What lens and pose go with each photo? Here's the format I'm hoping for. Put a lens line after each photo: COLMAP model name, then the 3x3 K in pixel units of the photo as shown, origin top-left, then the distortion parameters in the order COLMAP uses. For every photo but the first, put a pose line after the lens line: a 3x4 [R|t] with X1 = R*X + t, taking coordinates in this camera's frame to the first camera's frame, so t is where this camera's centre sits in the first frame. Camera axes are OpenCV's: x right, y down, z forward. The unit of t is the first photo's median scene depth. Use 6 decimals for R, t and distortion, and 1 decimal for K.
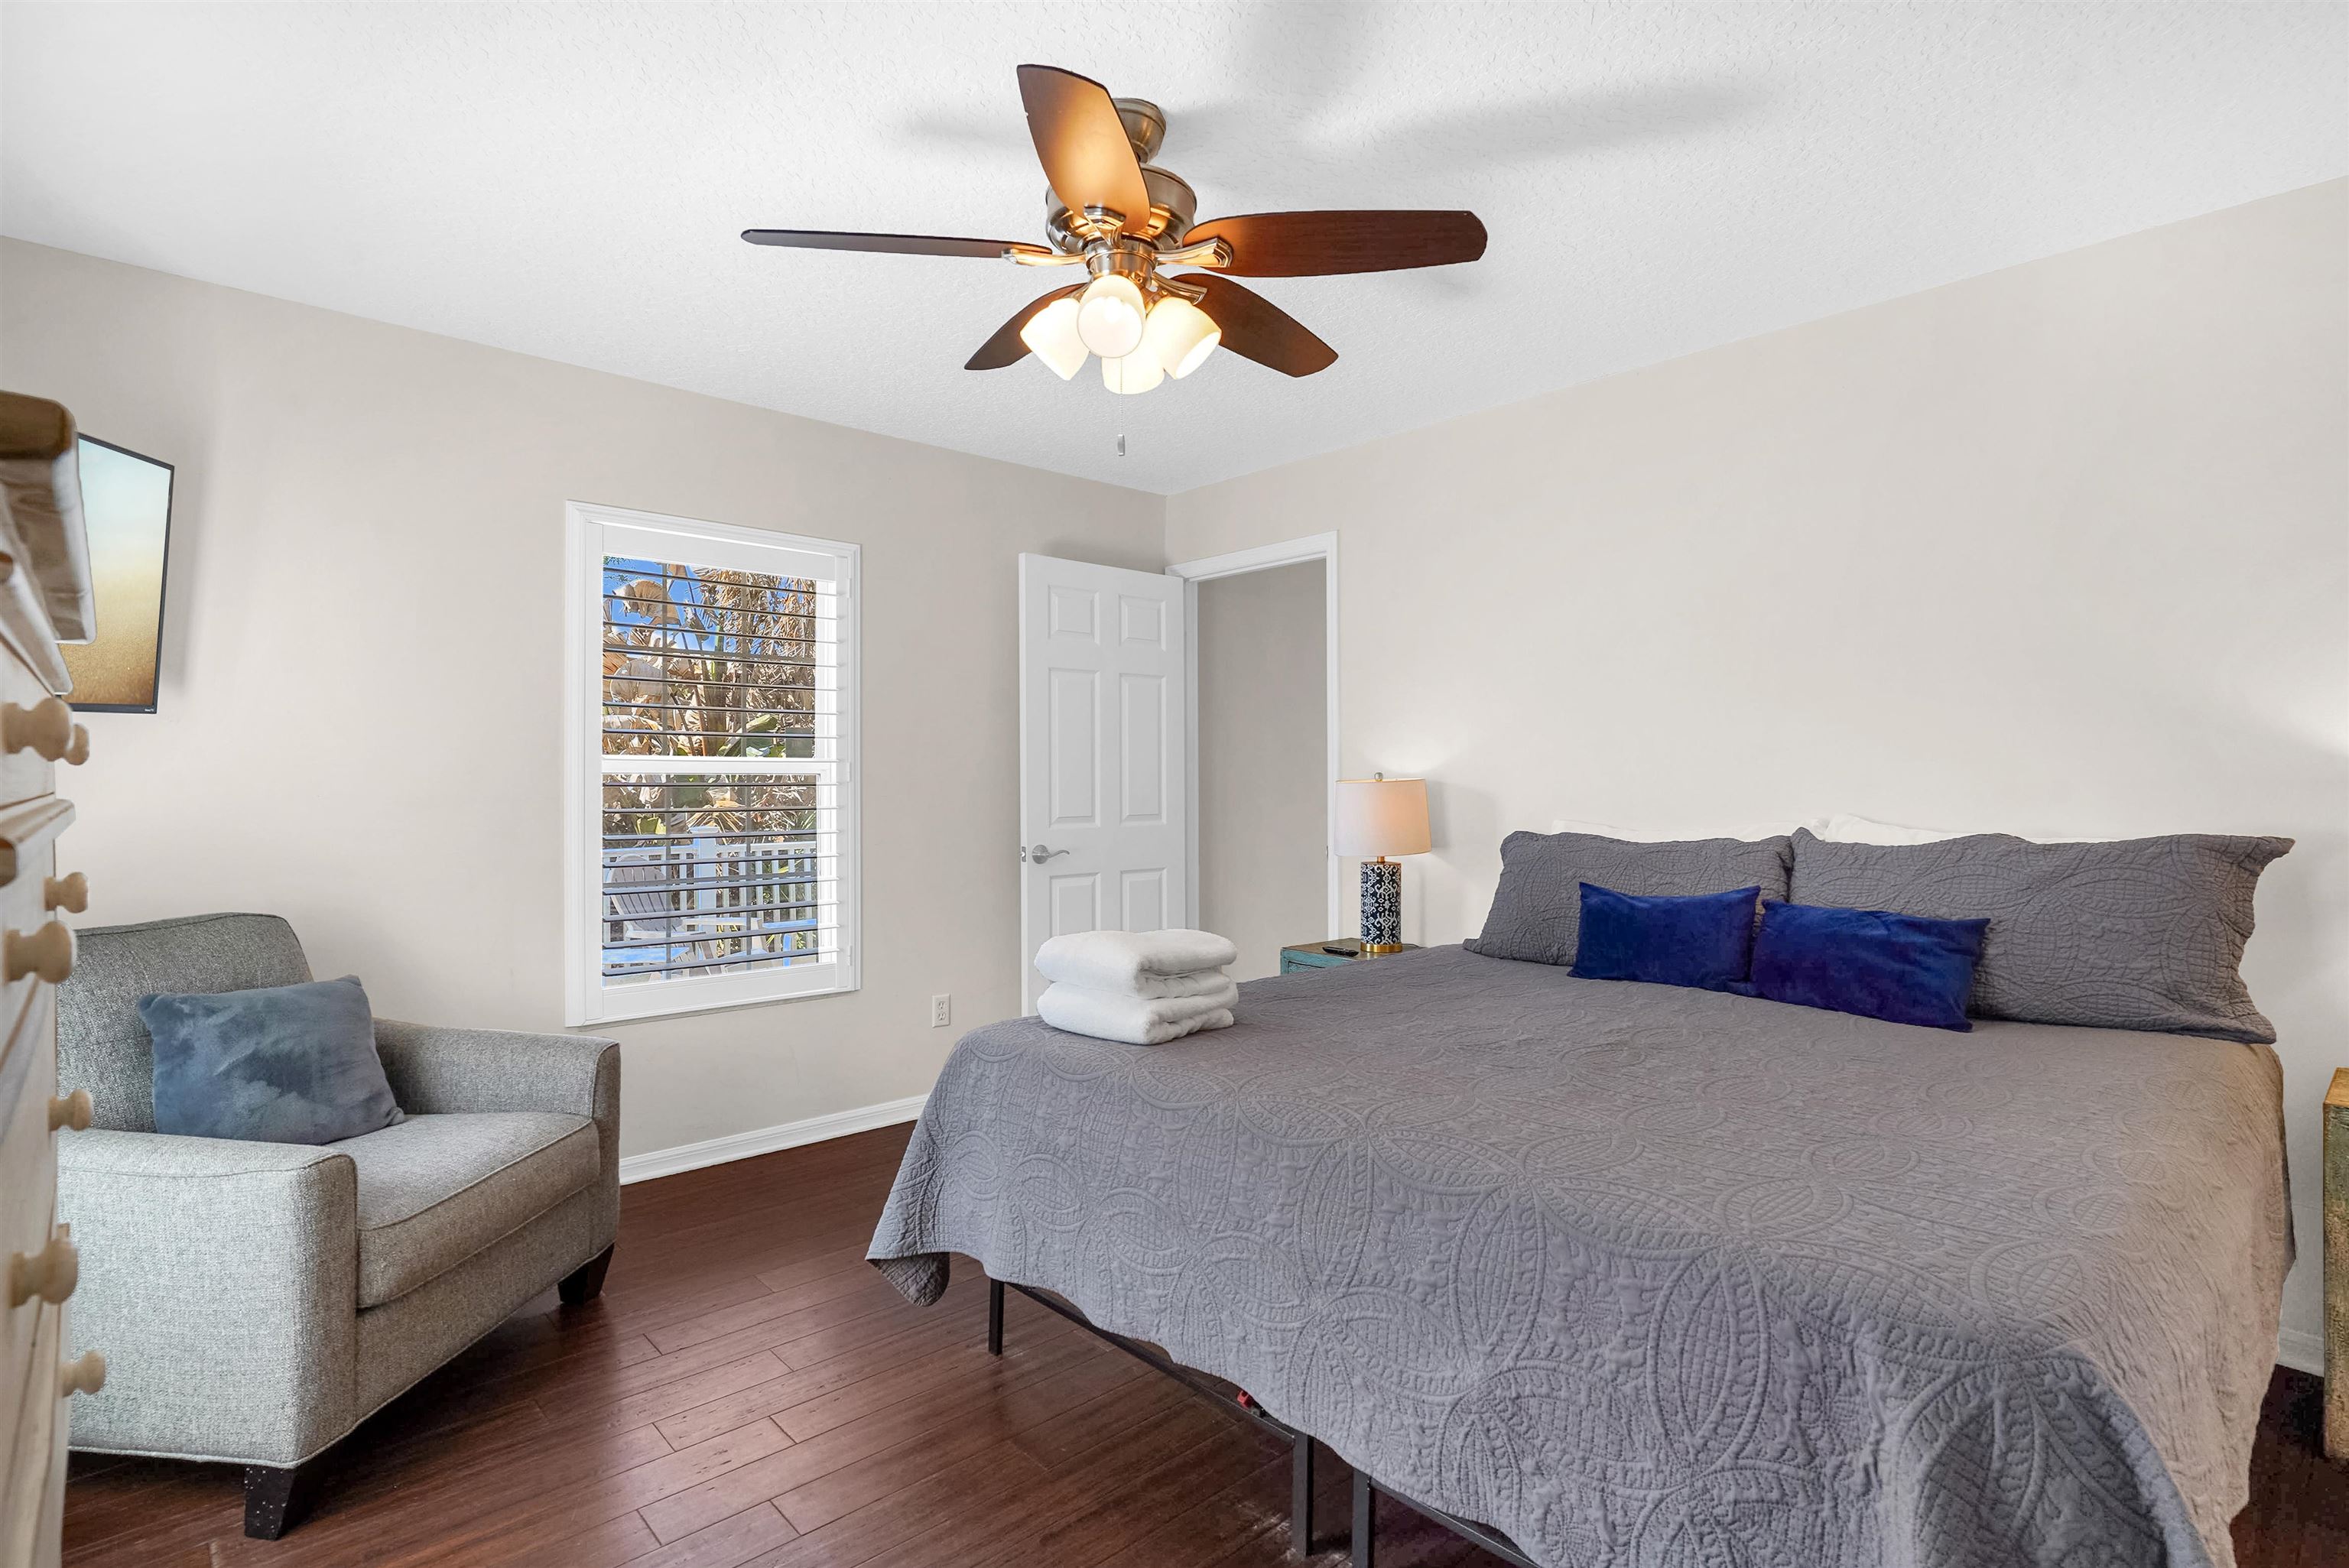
lens RADIAL K [[1163.7, 0, 1189.7], [0, 1163.7, 760.1], [0, 0, 1]] dist [-0.011219, 0.008612]
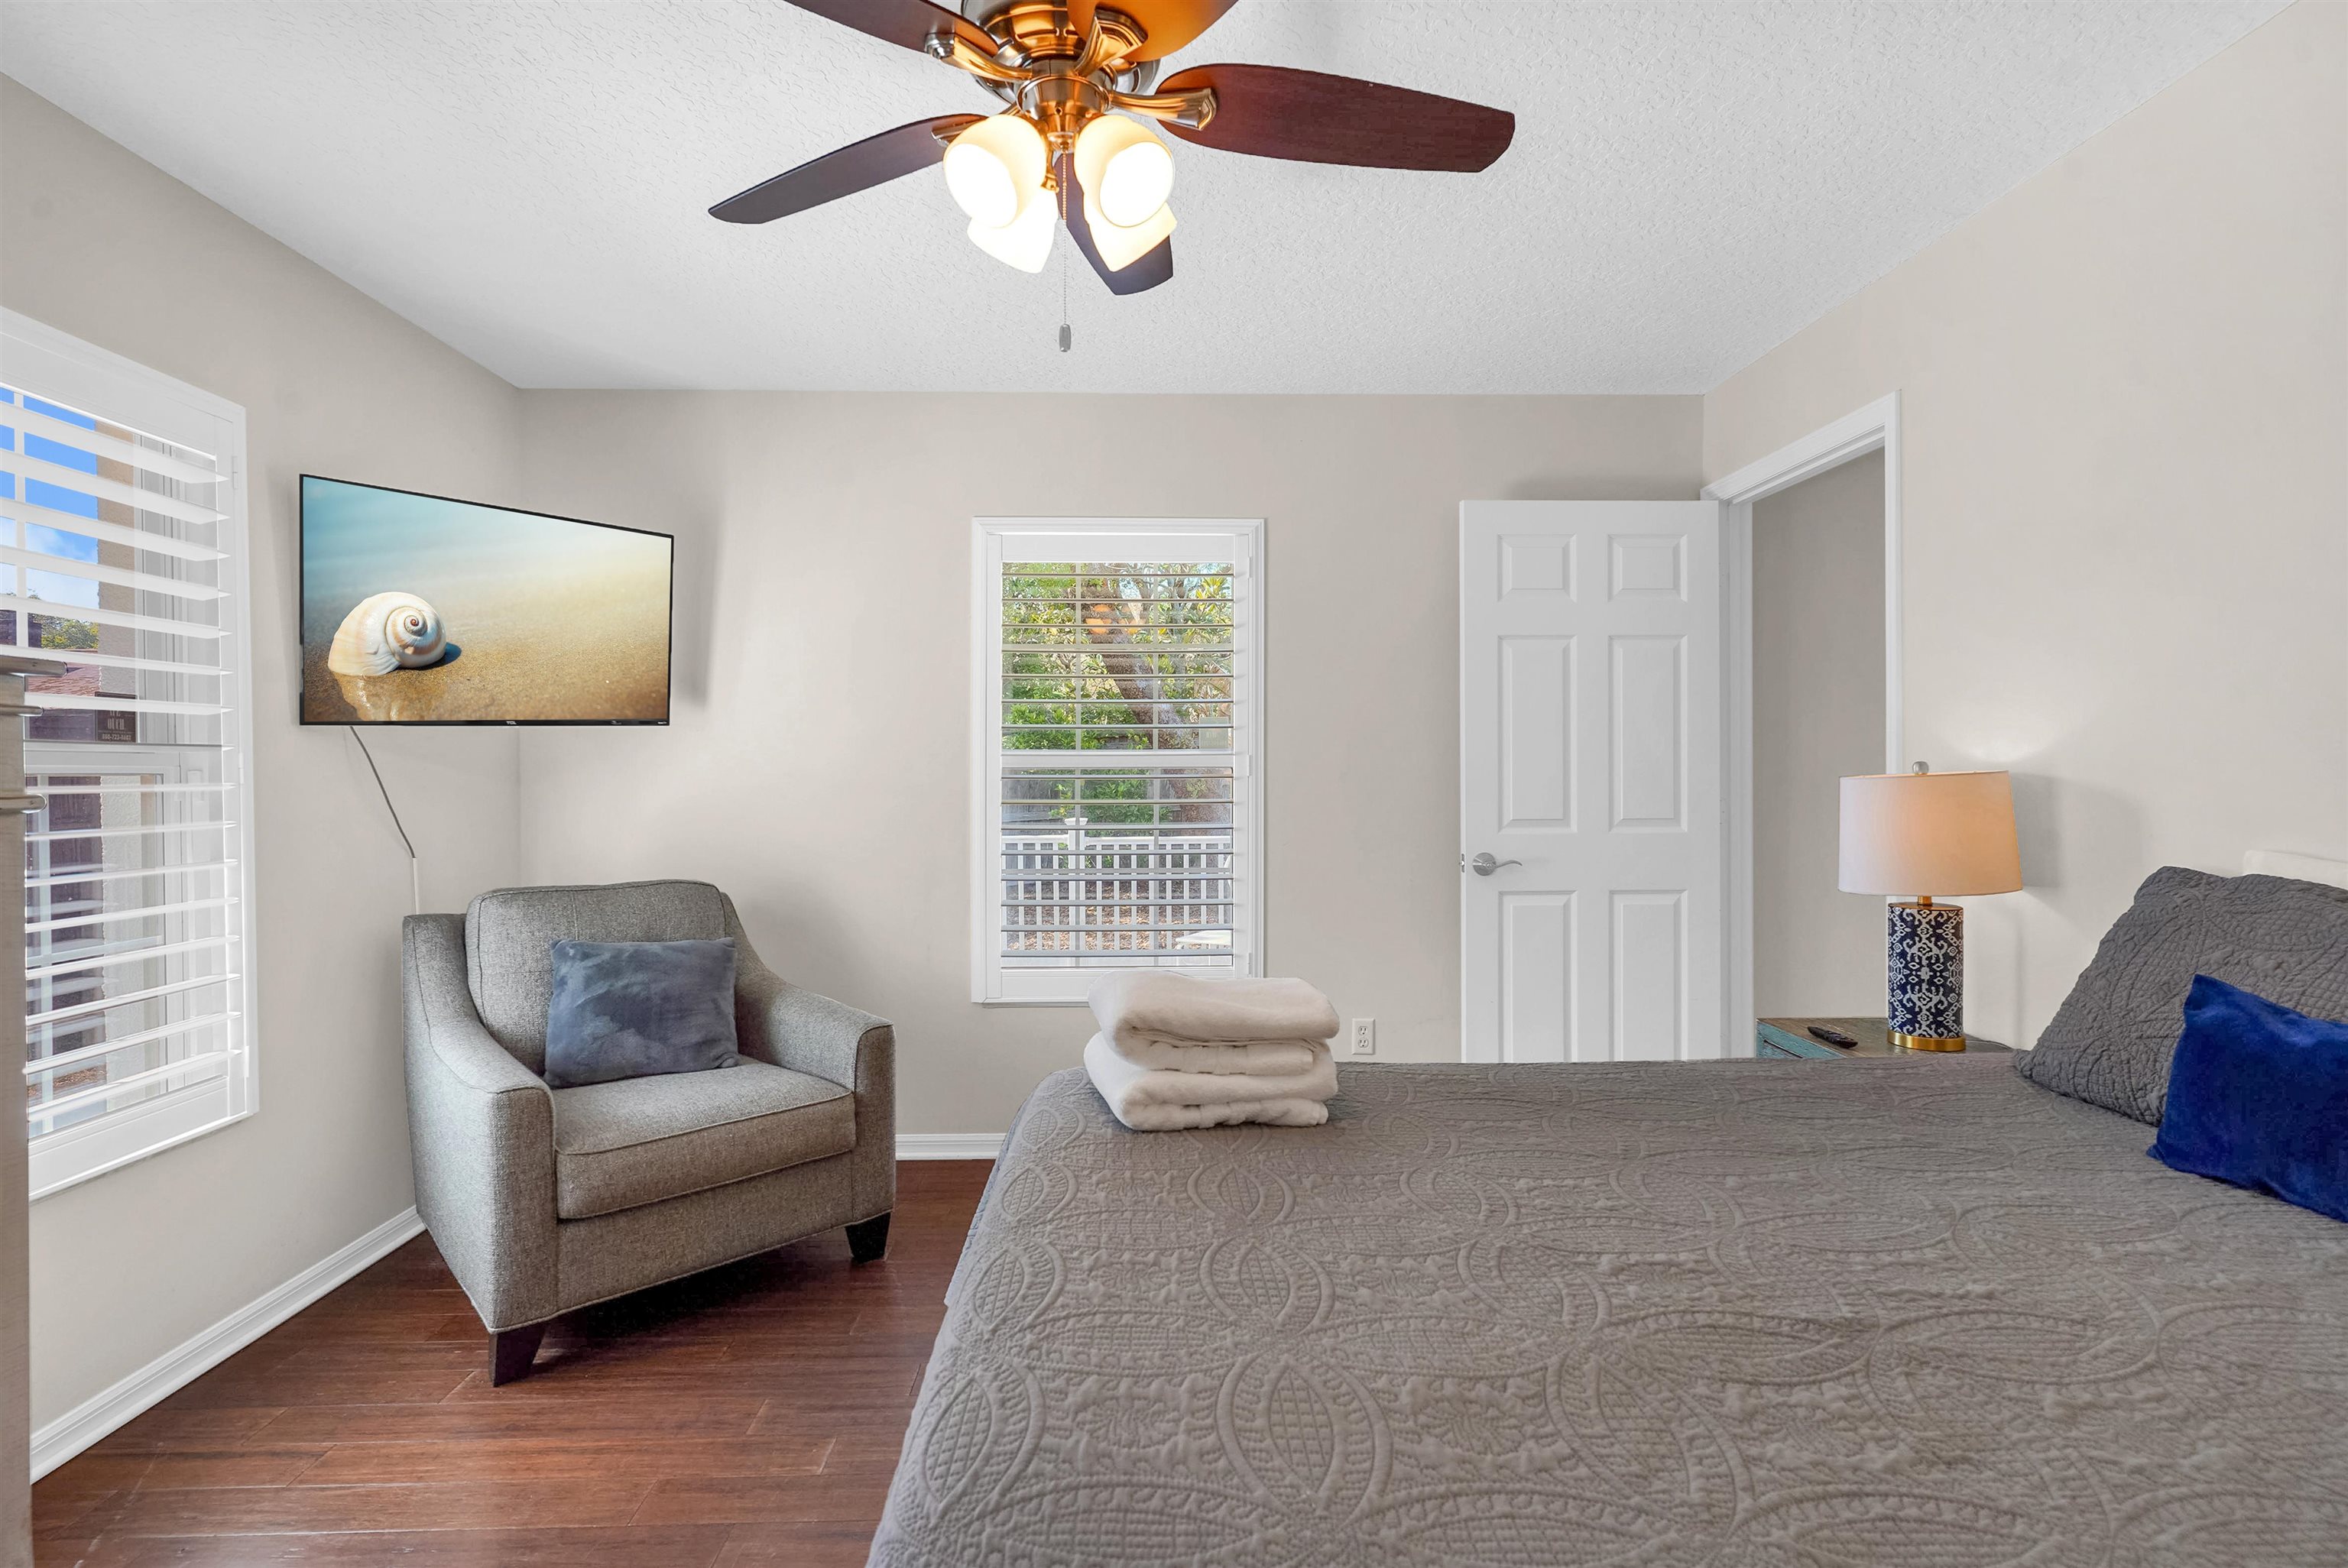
lens RADIAL K [[1163.2, 0, 1189.2], [0, 1163.2, 760.1], [0, 0, 1]] dist [-0.011219, 0.008612]
pose [[0.747607, -0.008605, -0.664085, 0.331267], [0.013736, 0.999903, 0.002507, 0.003537], [0.663999, -0.010996, 0.747653, 0.315204]]
